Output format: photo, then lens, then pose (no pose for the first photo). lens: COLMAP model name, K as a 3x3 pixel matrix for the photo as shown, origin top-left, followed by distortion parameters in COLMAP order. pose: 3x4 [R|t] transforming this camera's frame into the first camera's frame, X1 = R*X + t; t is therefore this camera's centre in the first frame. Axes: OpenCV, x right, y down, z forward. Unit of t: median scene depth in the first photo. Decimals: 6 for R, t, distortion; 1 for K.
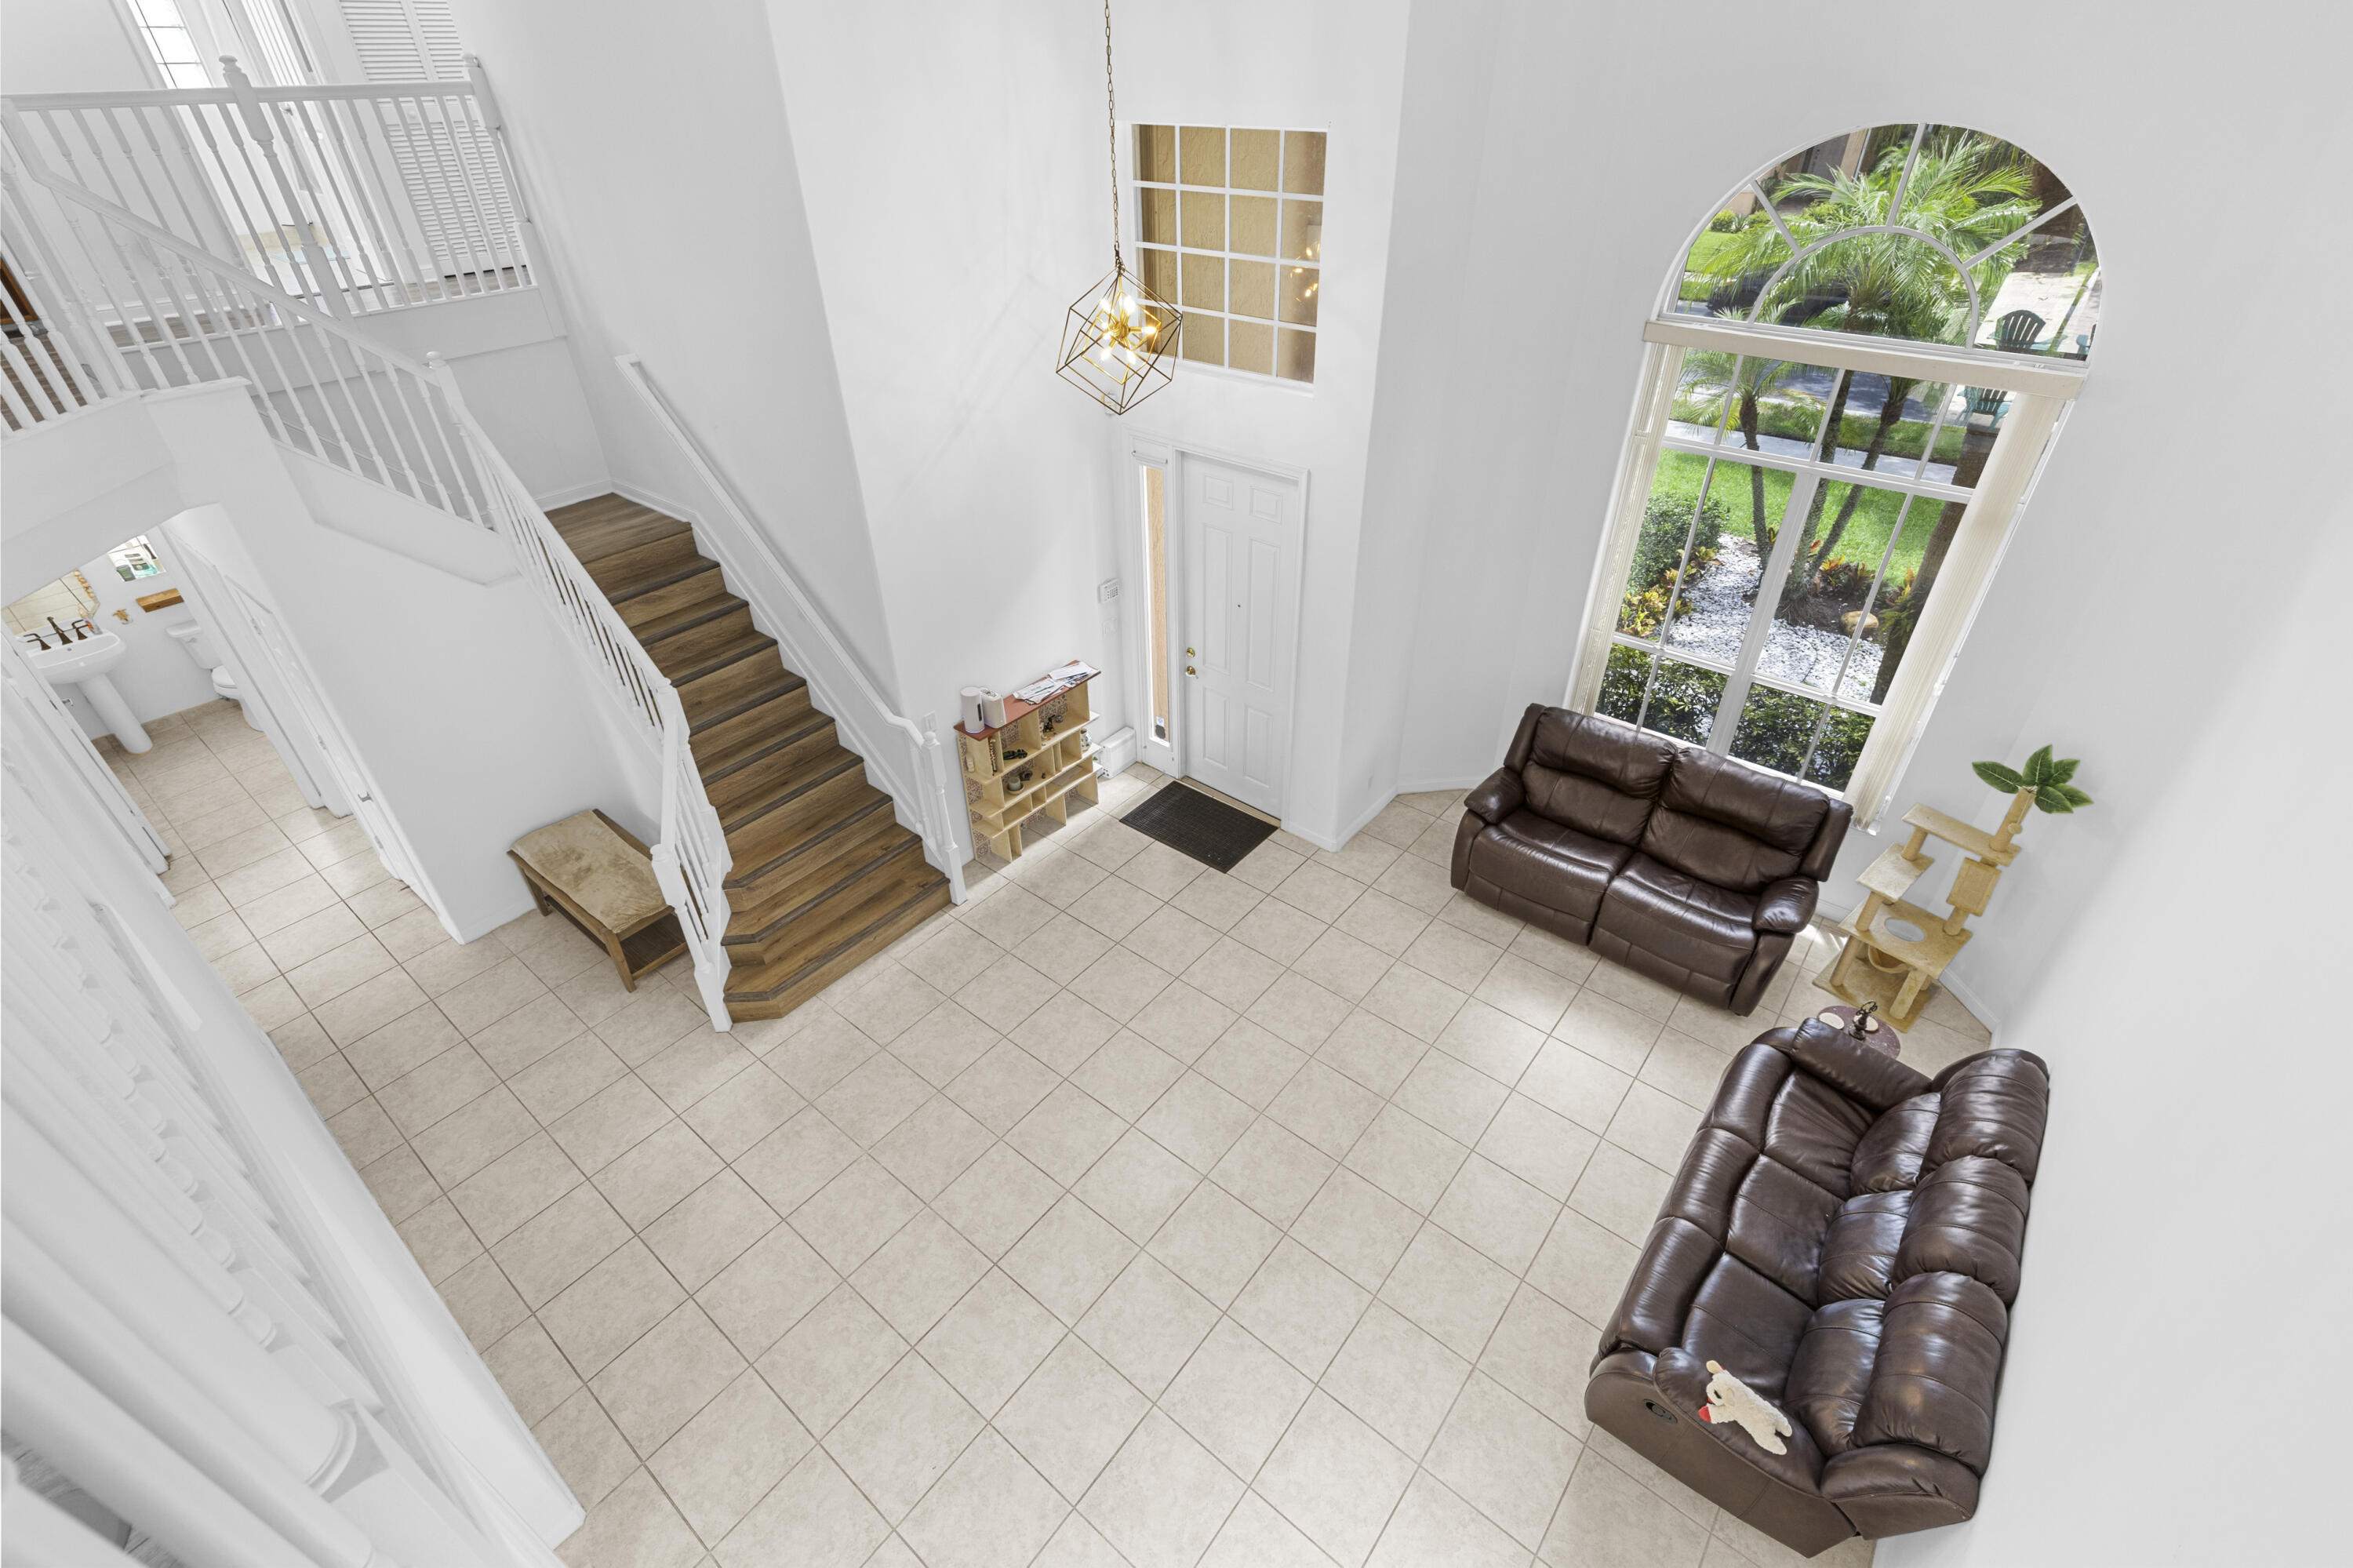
lens RADIAL K [[1056.3, 0, 1177.1], [0, 1056.3, 769.2], [0, 0, 1]] dist [0.006755, -0.001513]
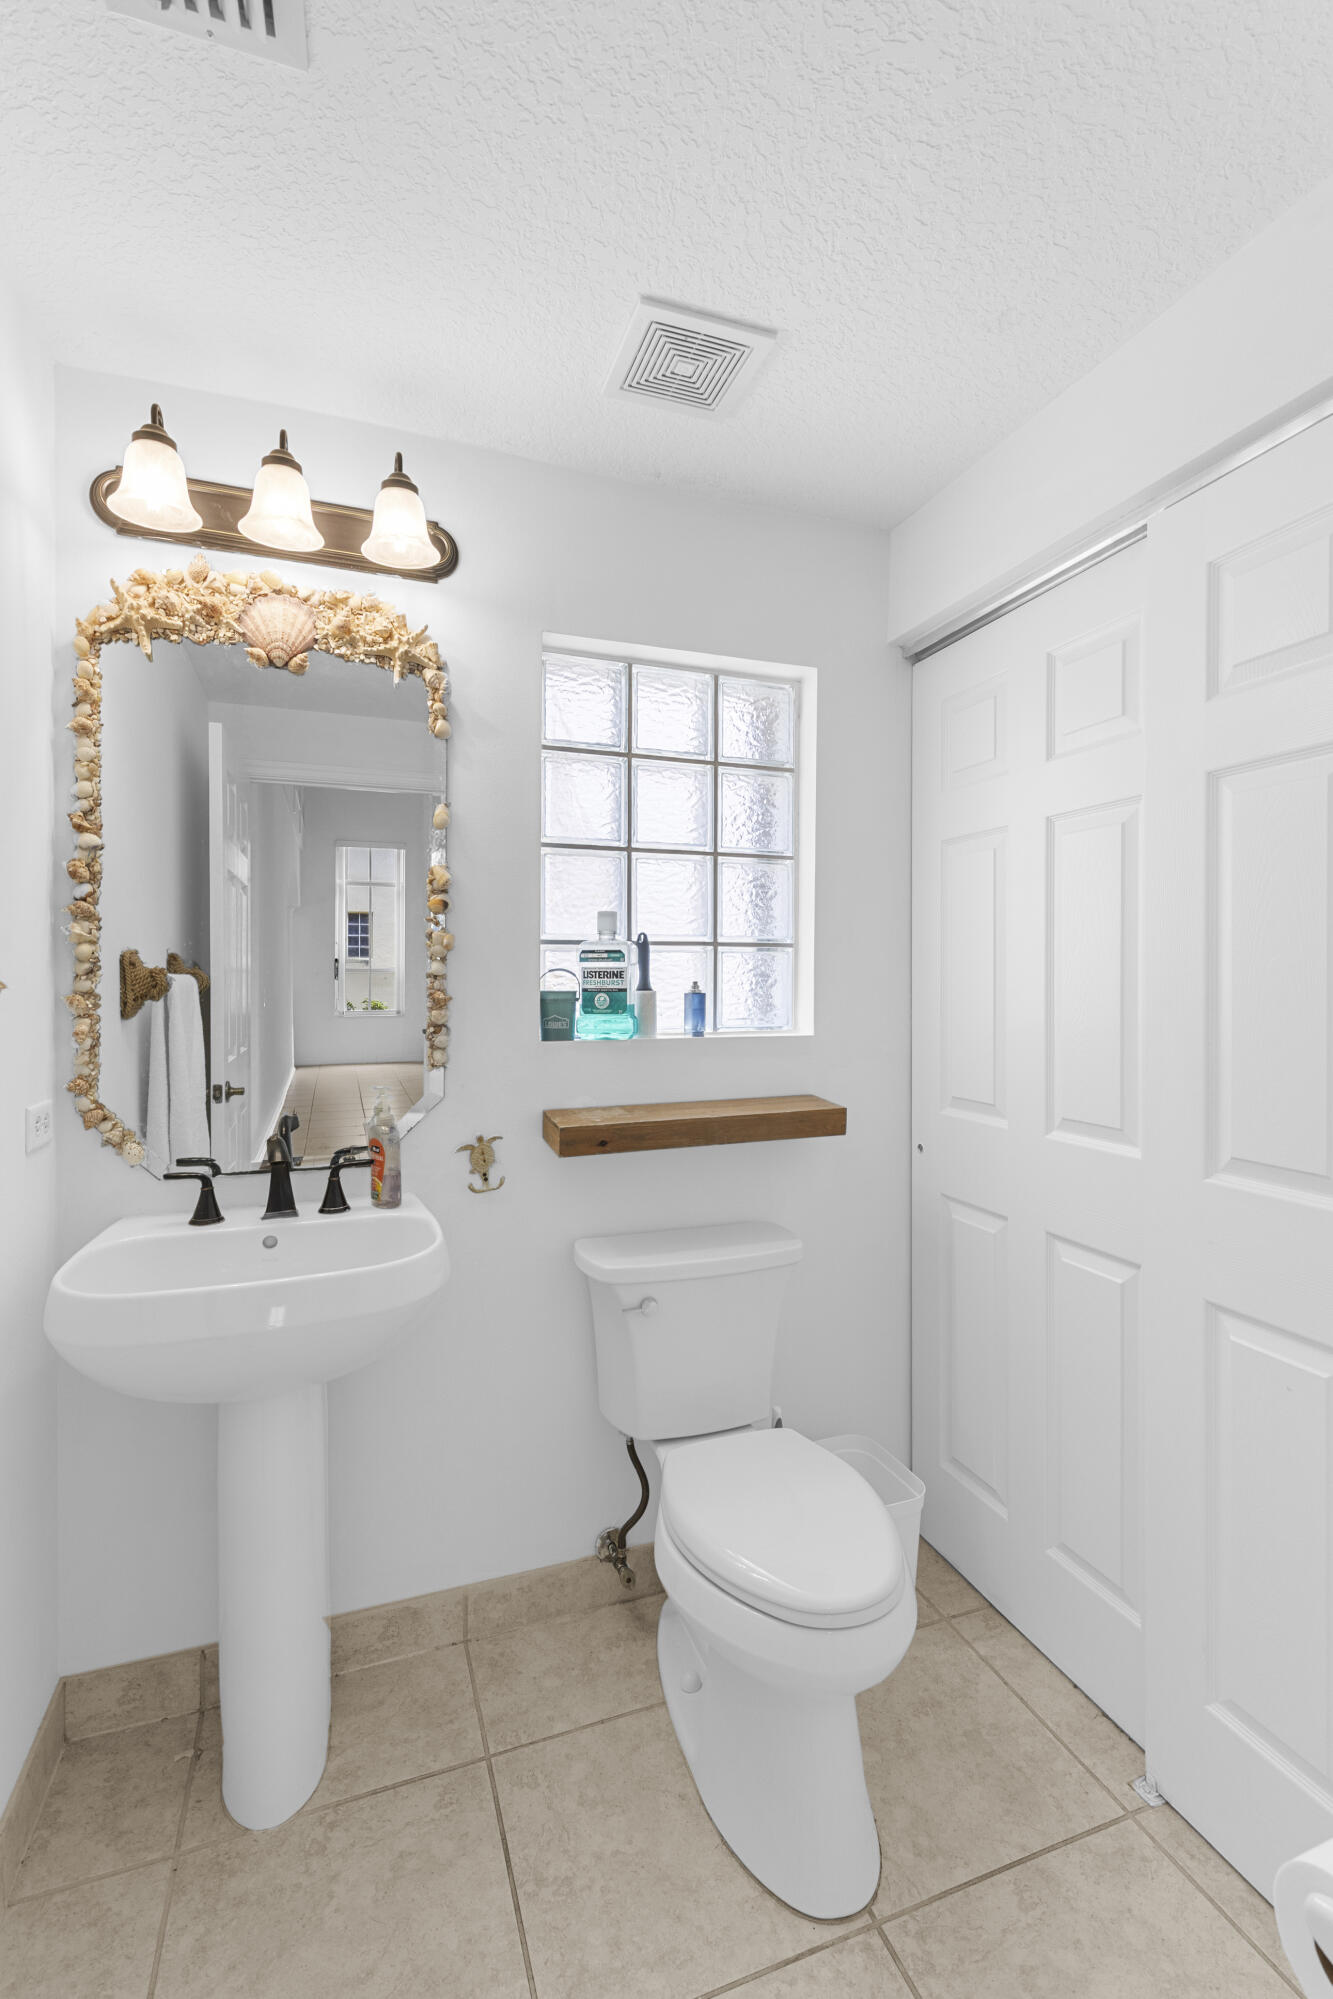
lens RADIAL K [[897.4, 0, 681.6], [0, 897.4, 980.9], [0, 0, 1]] dist [0.006755, -0.001513]
pose [[0.860168, 0.012665, -0.509854, -1.090946], [-0.298395, 0.823226, -0.482969, -0.115279], [0.413608, 0.567572, 0.711892, 1.089958]]
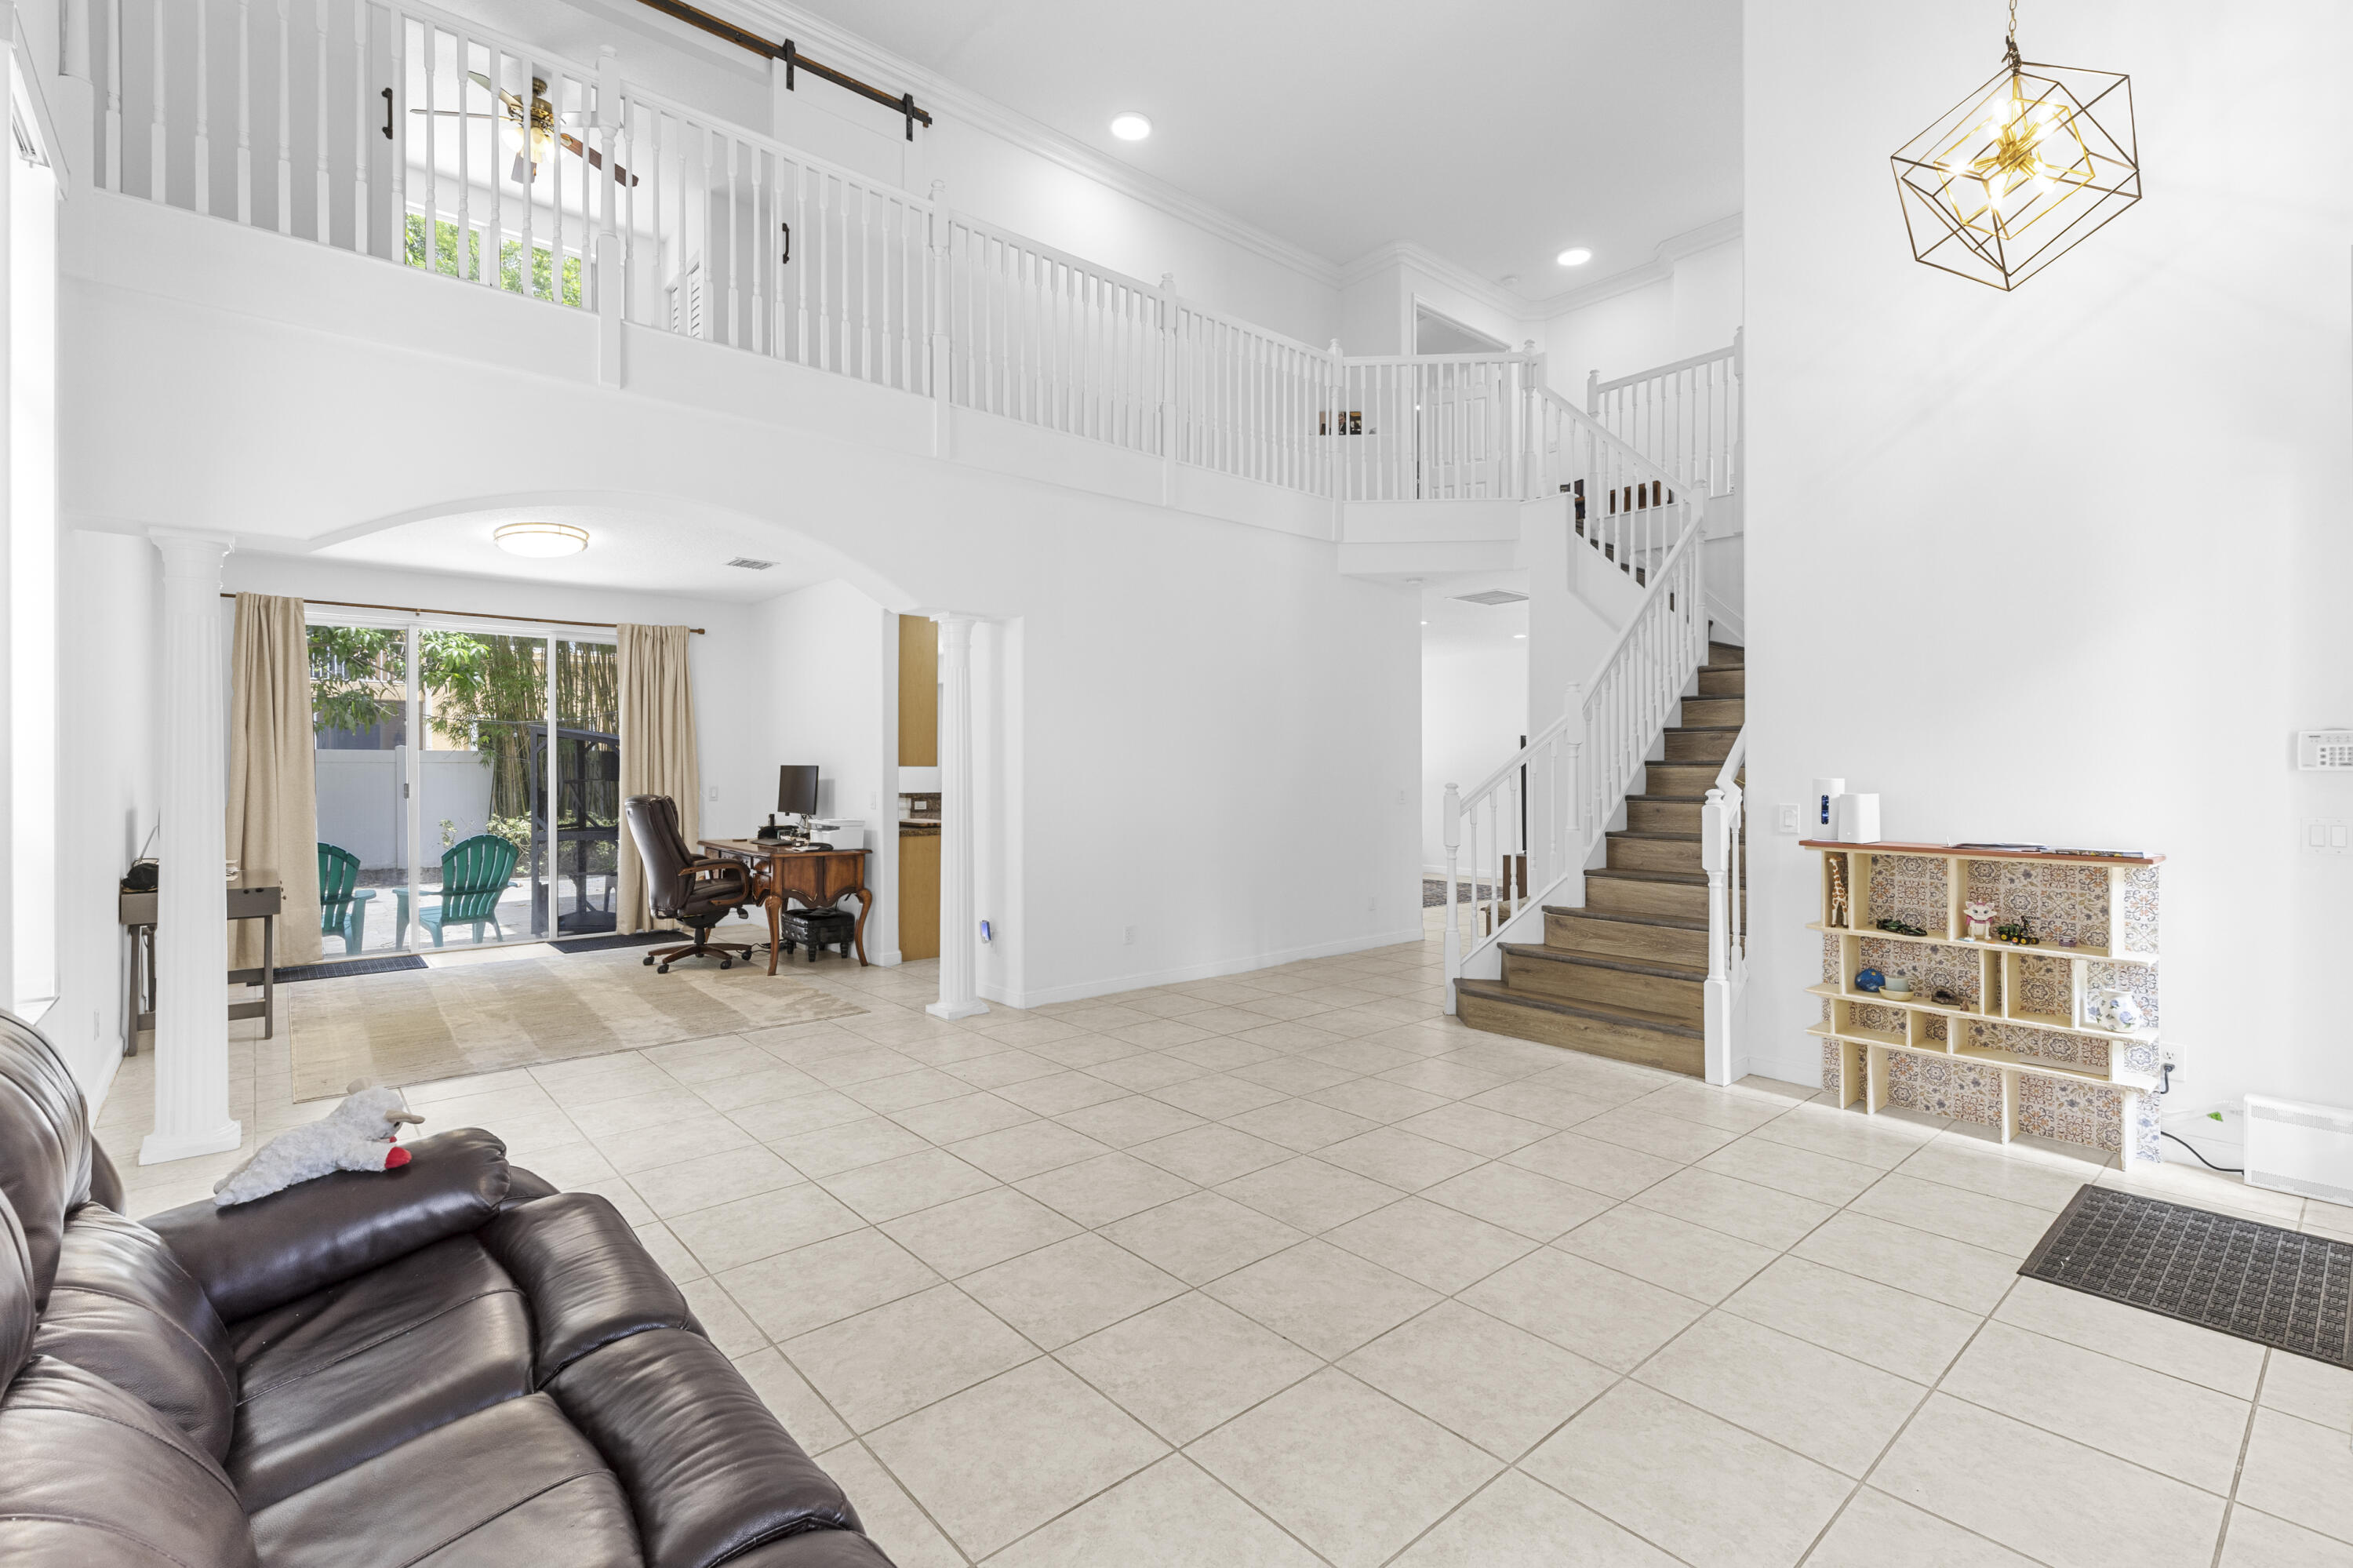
lens RADIAL K [[1056.3, 0, 1176.8], [0, 1056.3, 762.4], [0, 0, 1]] dist [0.006755, -0.001513]
pose [[-0.173841, 0.010631, -0.984716, 0.557711], [-0.555373, 0.824695, 0.106949, 0.079926], [0.813228, 0.565477, -0.137462, 0.742721]]
